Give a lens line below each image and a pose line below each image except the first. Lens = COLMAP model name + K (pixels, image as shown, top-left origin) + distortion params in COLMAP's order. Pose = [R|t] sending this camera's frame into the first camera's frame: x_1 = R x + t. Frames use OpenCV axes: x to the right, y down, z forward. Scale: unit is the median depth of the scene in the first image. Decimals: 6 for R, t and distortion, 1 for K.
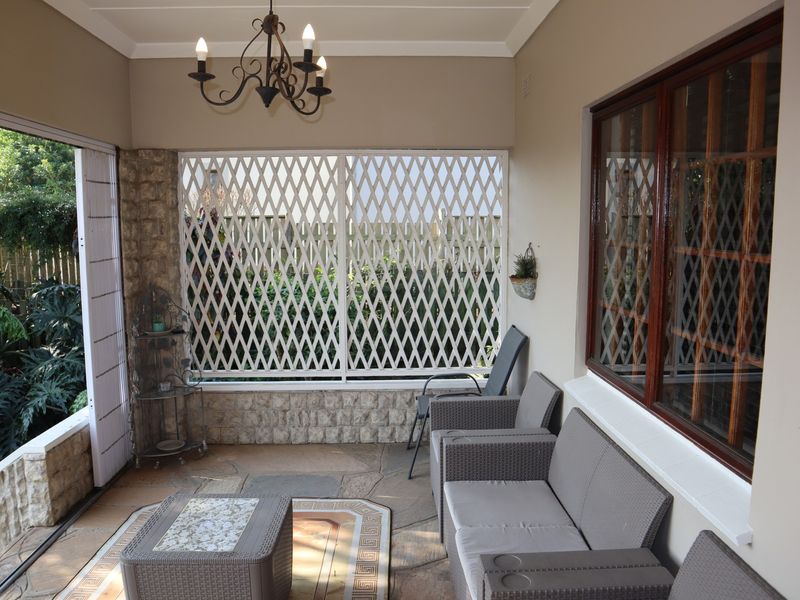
lens RADIAL K [[635.5, 0, 397.4], [0, 635.5, 297.9], [0, 0, 1]] dist [-0.124334, 0.091339]
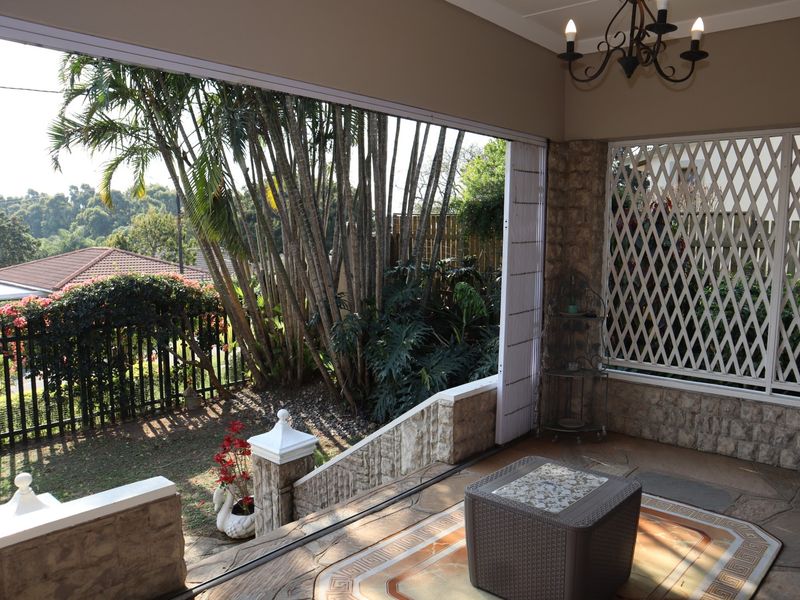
lens RADIAL K [[635.5, 0, 397.4], [0, 635.5, 297.9], [0, 0, 1]] dist [-0.124334, 0.091339]
pose [[0.730233, 0.082719, -0.678172, 0.112801], [-0.088497, 0.995733, 0.026163, 0.025117], [0.677442, 0.040911, 0.734438, 0.023828]]
